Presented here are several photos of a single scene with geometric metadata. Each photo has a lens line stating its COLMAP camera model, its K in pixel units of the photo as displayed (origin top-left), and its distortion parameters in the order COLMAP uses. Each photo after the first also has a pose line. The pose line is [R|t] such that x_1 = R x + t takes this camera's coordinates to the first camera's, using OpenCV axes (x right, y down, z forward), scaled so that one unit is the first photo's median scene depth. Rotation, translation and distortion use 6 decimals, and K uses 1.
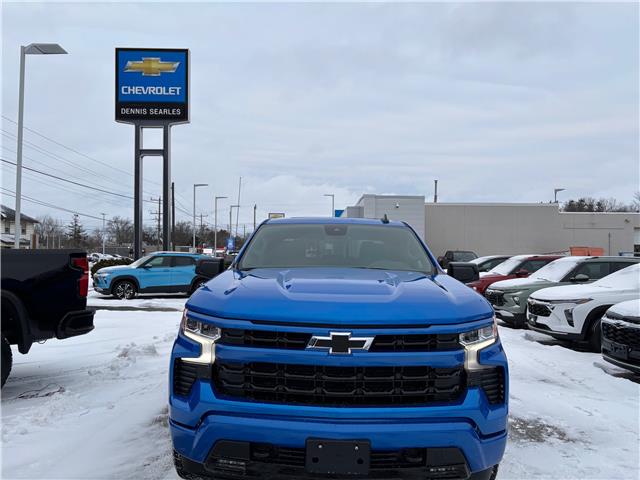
lens RADIAL K [[488.0, 0, 313.6], [0, 488.0, 248.4], [0, 0, 1]] dist [0.050407, -0.048182]
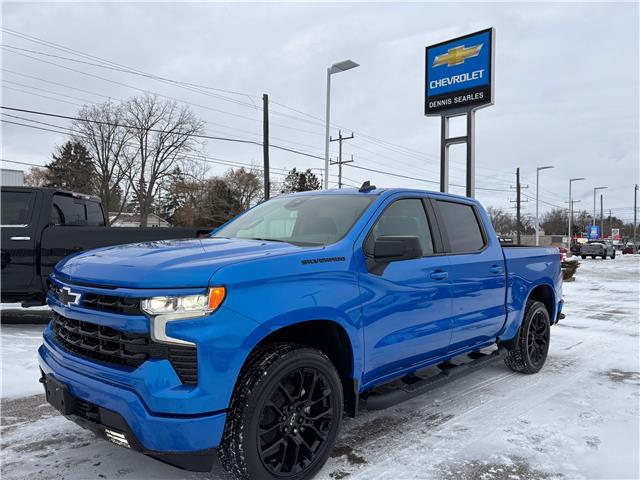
lens RADIAL K [[488.0, 0, 321.4], [0, 488.0, 236.5], [0, 0, 1]] dist [0.050407, -0.048182]
pose [[0.737244, 0.002068, -0.675624, 0.151376], [-0.004766, 0.999986, -0.002140, 0.006470], [0.675610, 0.004798, 0.737243, 0.066558]]
